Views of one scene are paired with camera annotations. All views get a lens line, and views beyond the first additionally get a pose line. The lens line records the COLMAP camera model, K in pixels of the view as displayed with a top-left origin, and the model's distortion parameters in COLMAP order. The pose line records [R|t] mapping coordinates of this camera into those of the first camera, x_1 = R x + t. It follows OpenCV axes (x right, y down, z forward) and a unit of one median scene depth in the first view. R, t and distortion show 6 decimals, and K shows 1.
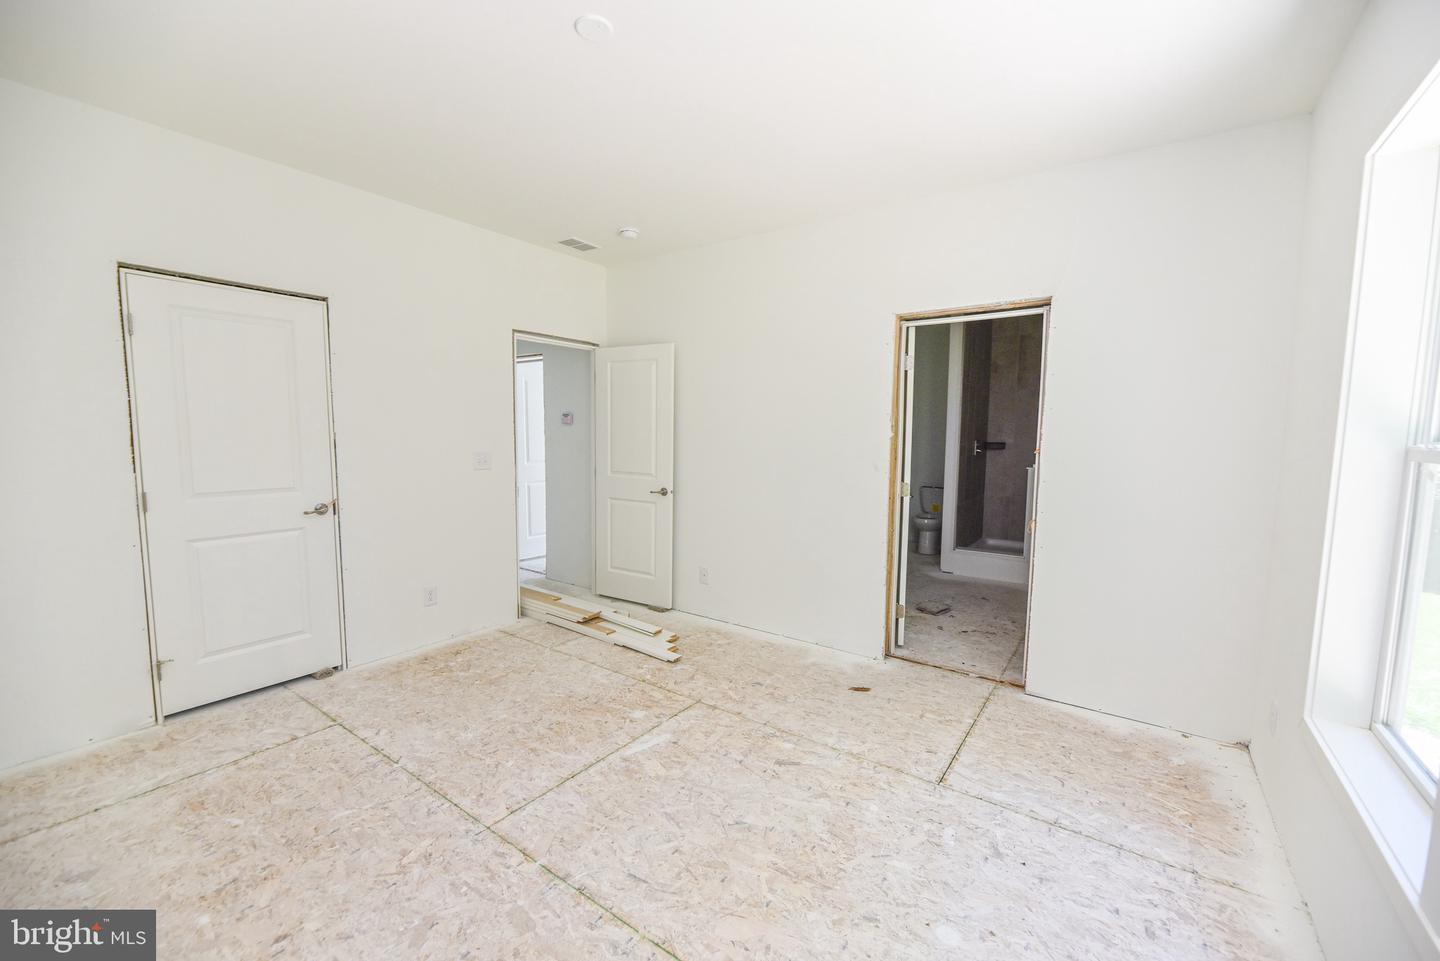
lens RADIAL K [[579.4, 0, 727.7], [0, 579.4, 483.8], [0, 0, 1]] dist [-0.001487, -0.000905]
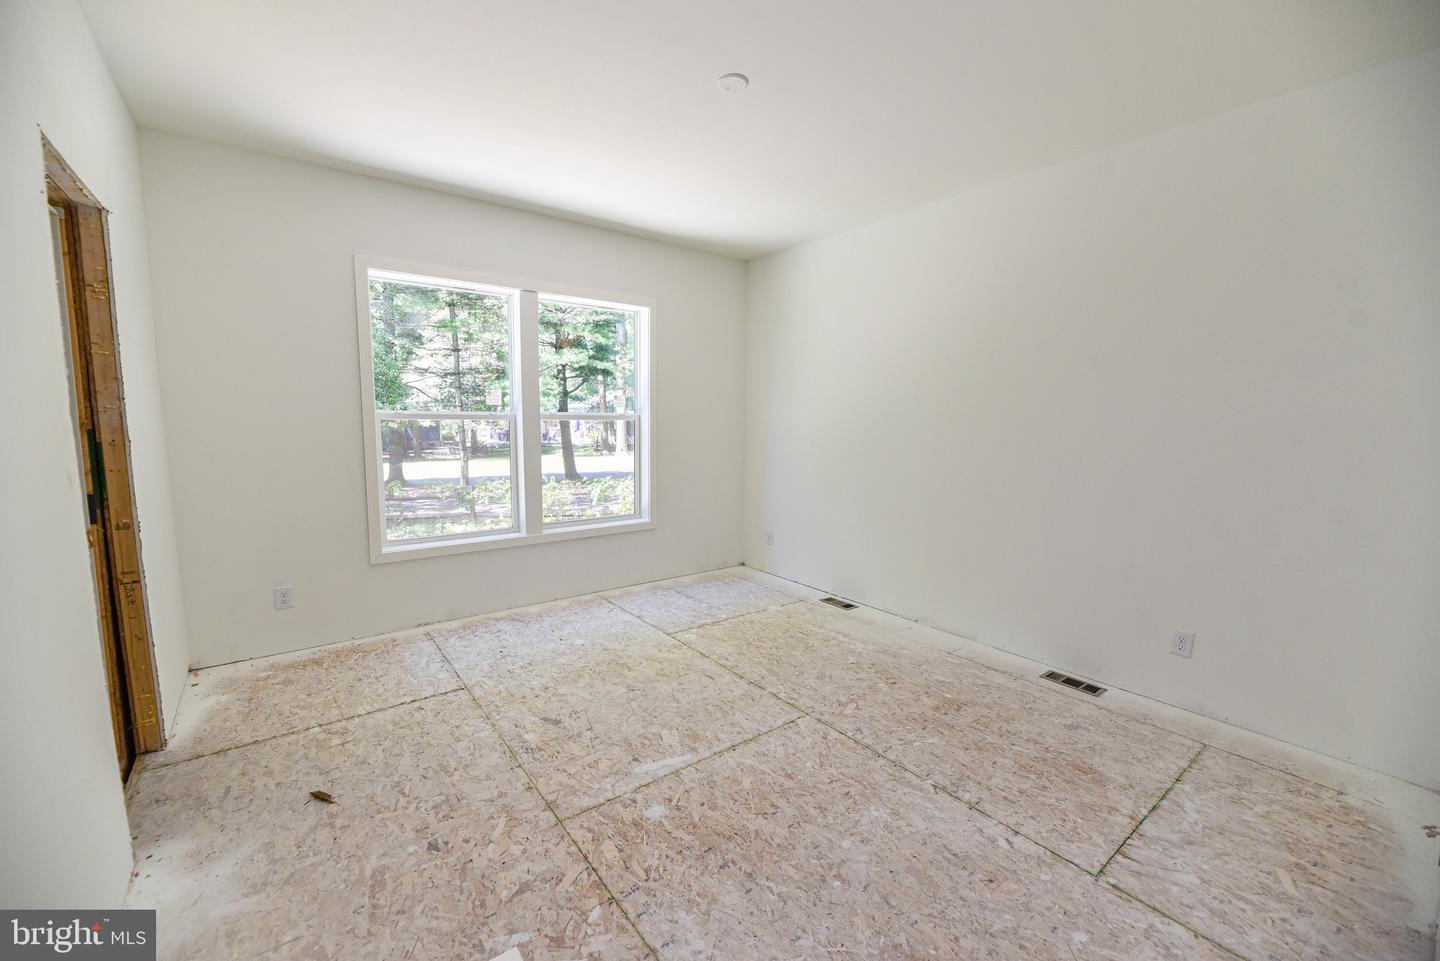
lens RADIAL K [[579.4, 0, 727.7], [0, 579.4, 483.8], [0, 0, 1]] dist [-0.001487, -0.000905]
pose [[-0.957144, -0.057588, 0.283828, -0.480832], [0.001244, 0.979204, 0.202874, -0.159851], [-0.289609, 0.194533, -0.937168, 1.803731]]
